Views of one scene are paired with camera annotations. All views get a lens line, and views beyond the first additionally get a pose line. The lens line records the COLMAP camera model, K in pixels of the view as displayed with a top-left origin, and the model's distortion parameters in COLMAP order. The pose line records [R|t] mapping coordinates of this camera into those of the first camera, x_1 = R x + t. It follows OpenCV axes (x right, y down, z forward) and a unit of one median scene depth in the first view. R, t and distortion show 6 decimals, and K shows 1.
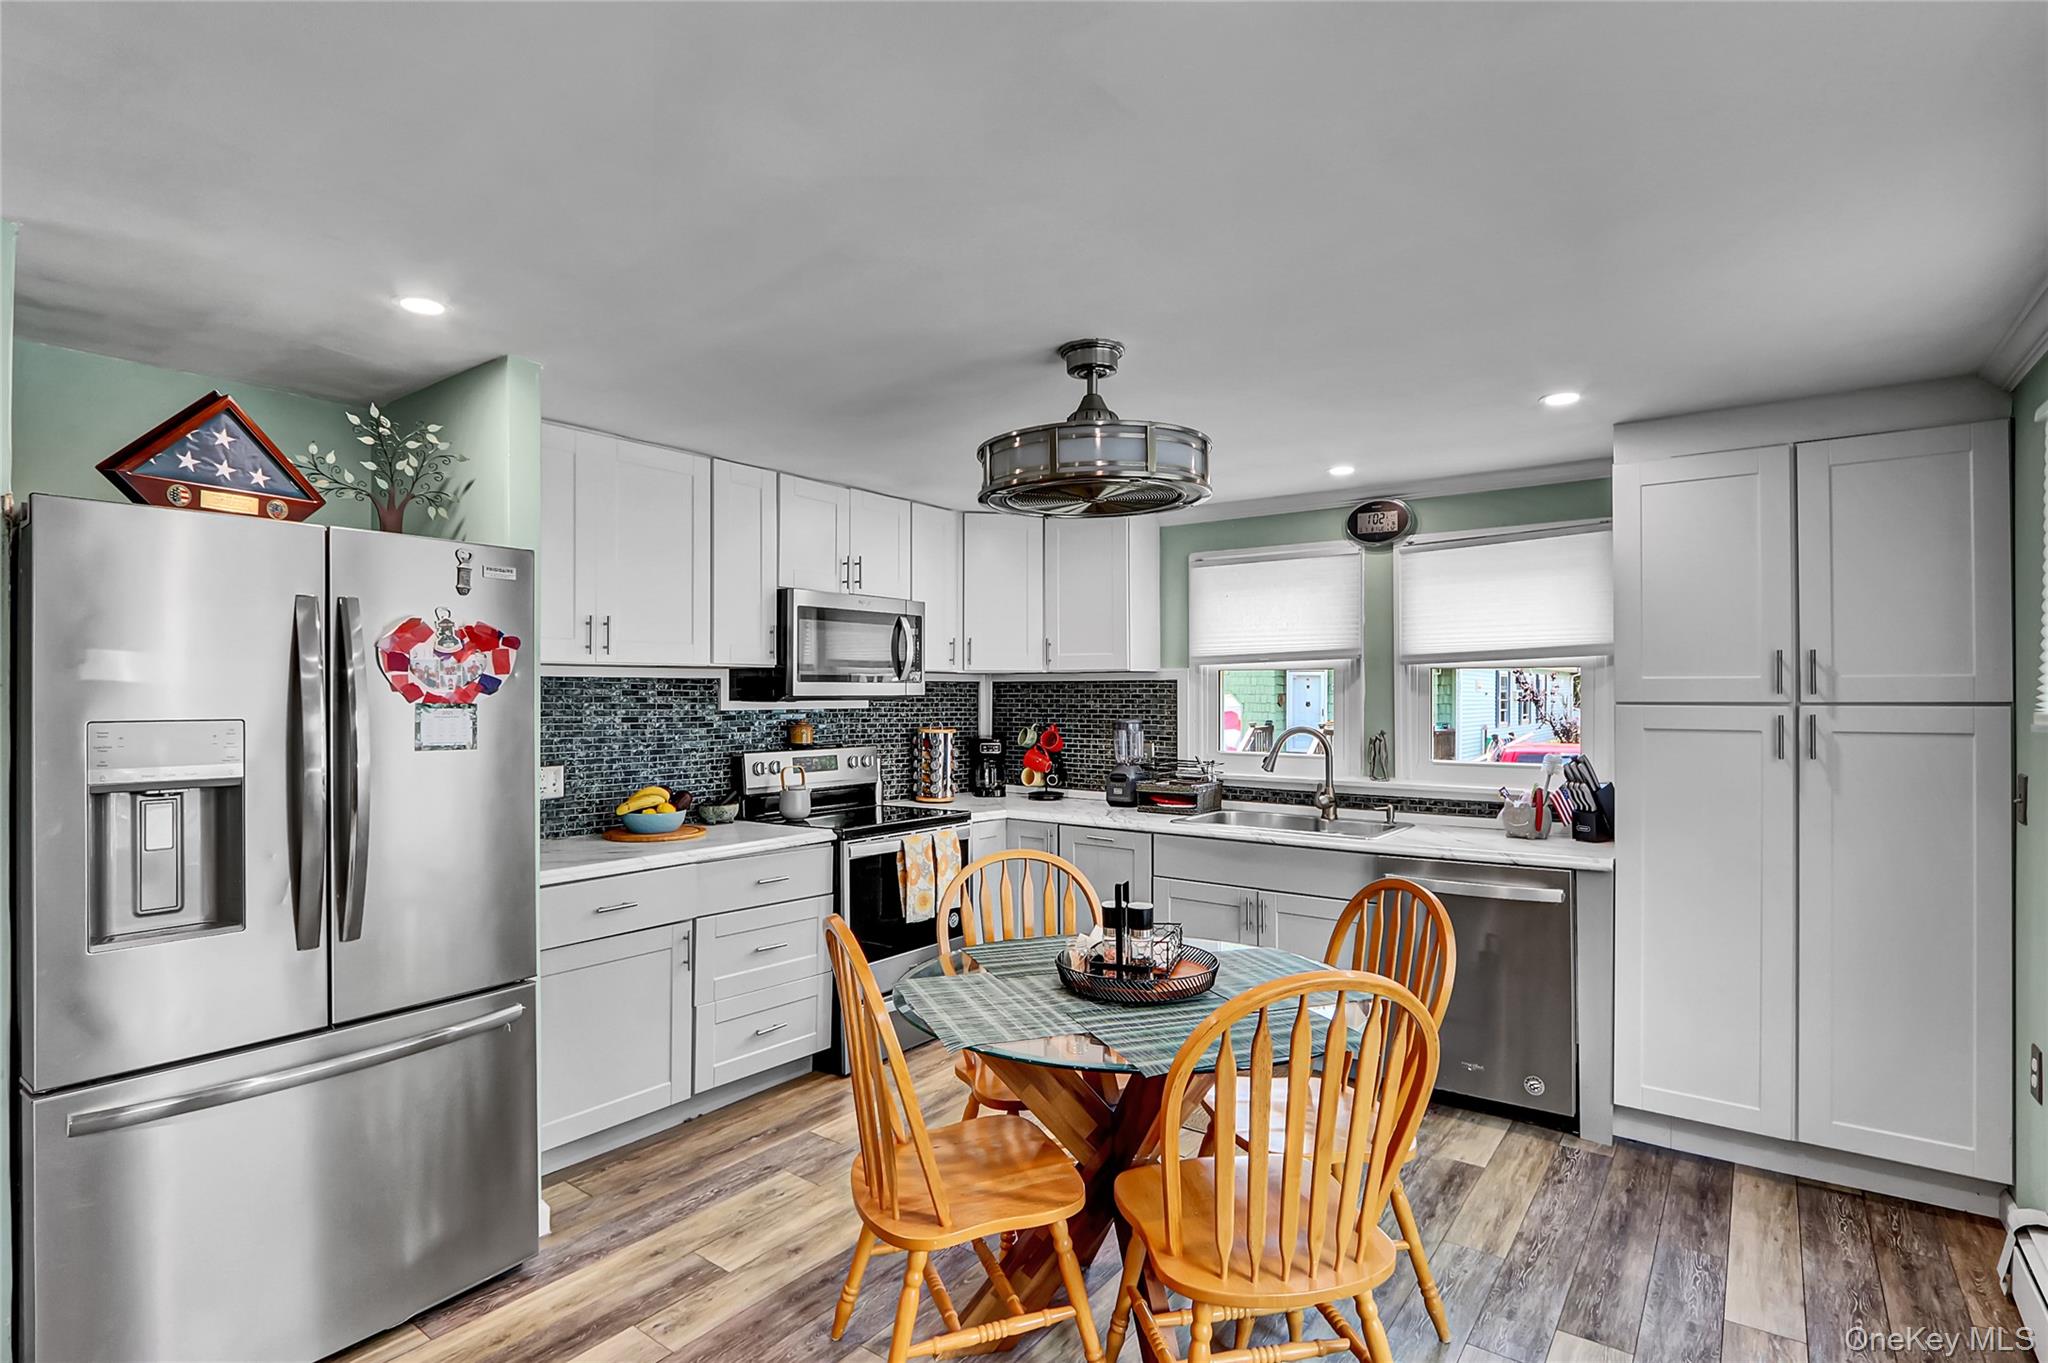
lens RADIAL K [[978.9, 0, 1025.5], [0, 978.9, 680.4], [0, 0, 1]] dist [-0.005904, -0.000589]
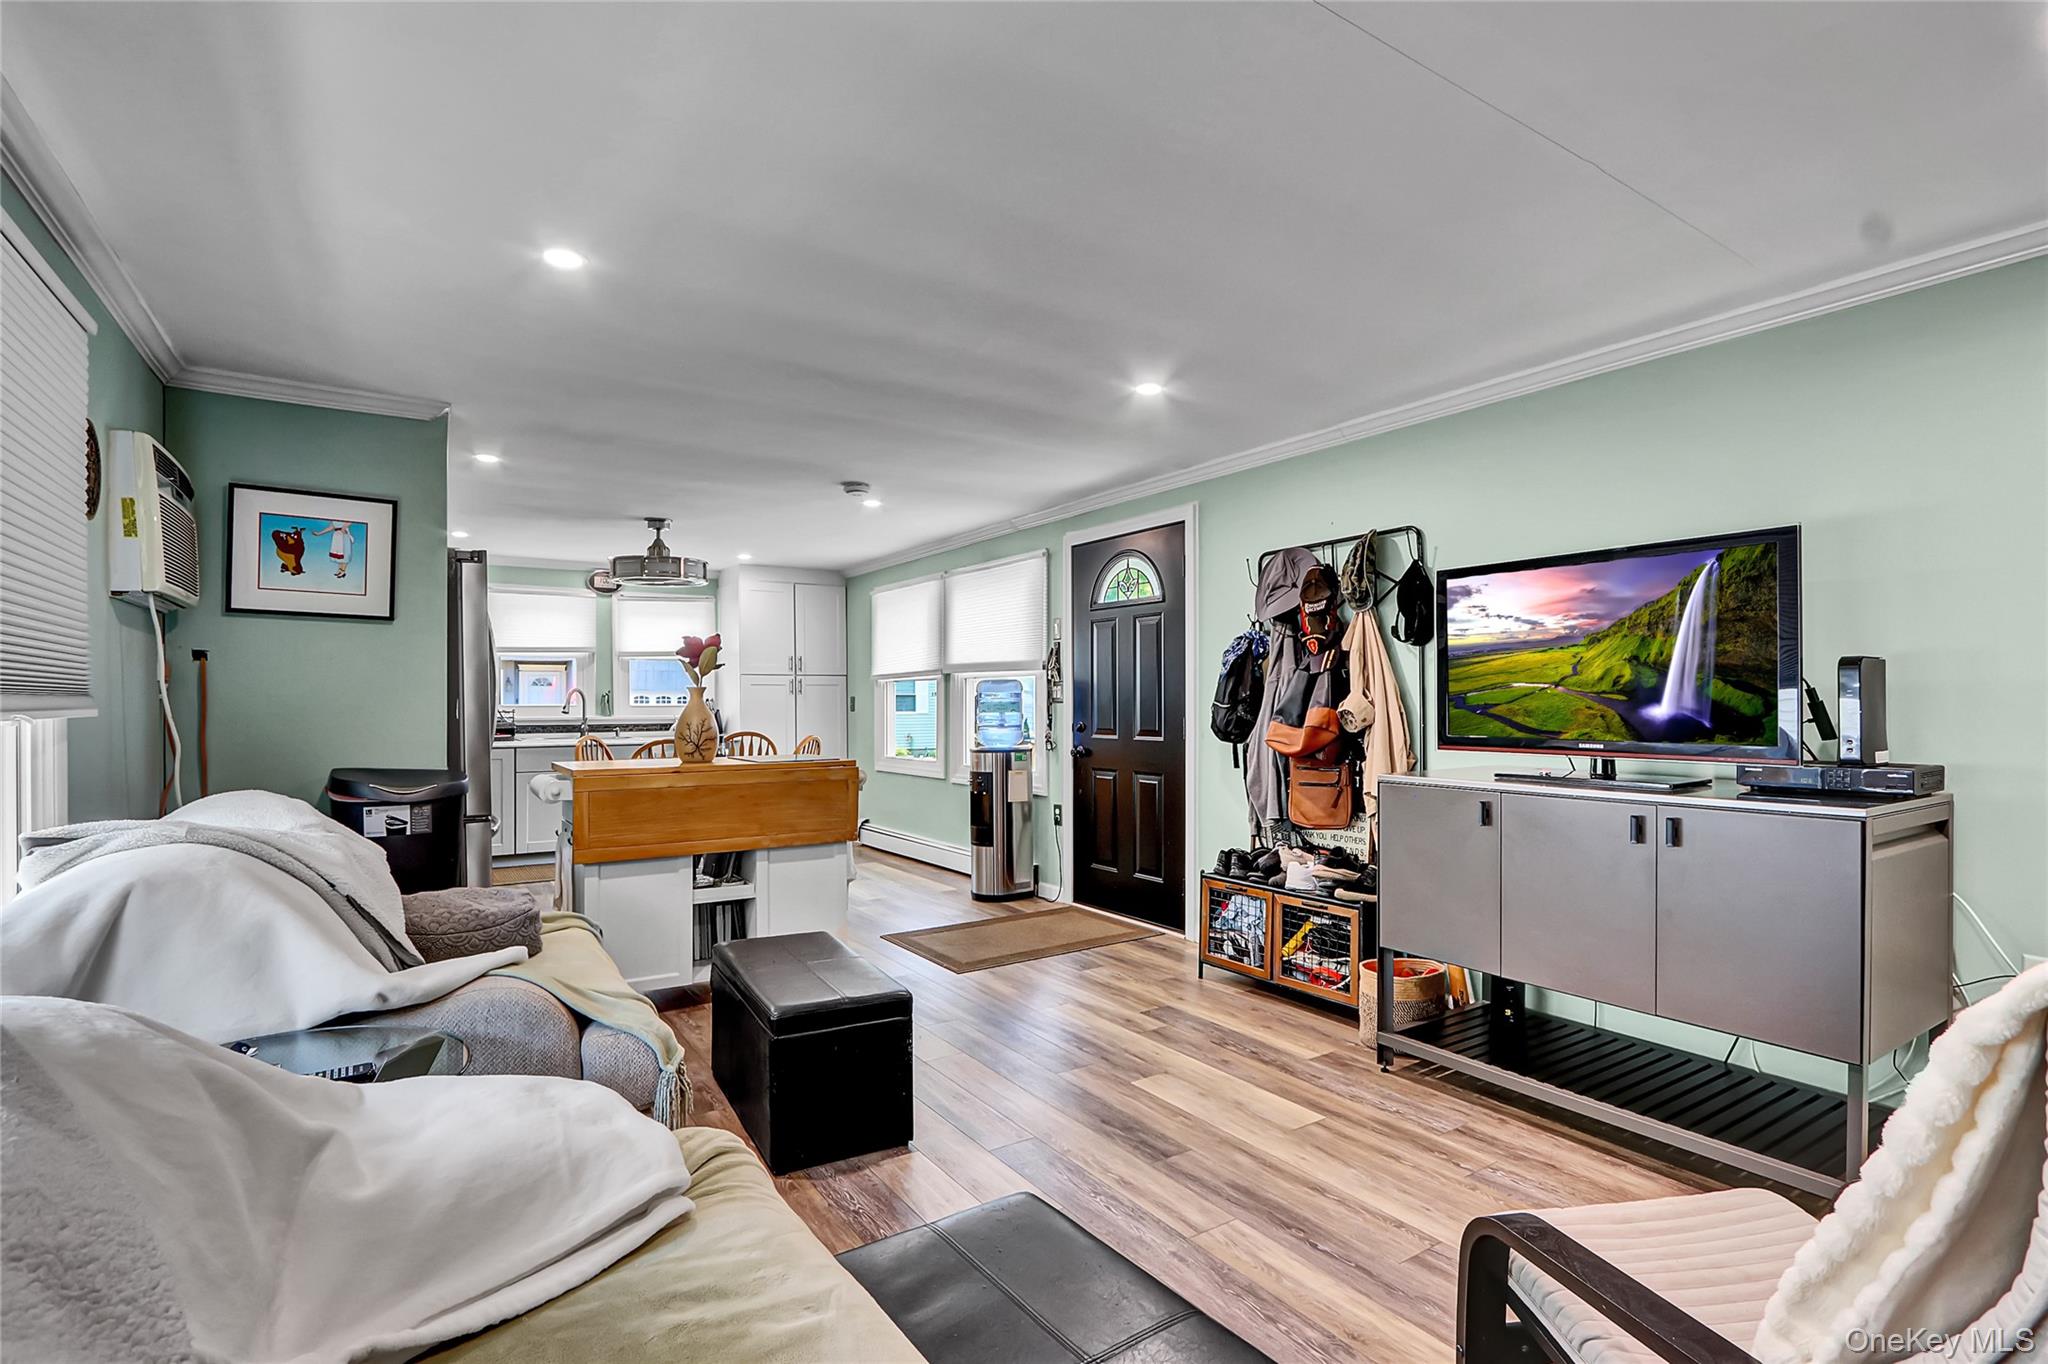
lens RADIAL K [[978.9, 0, 1028.8], [0, 978.9, 695.9], [0, 0, 1]] dist [-0.005904, -0.000589]
pose [[0.336516, 0.010470, 0.941619, -1.650171], [-0.002338, 0.999944, -0.010283, 0.110554], [-0.941675, 0.001259, 0.336522, -0.602174]]
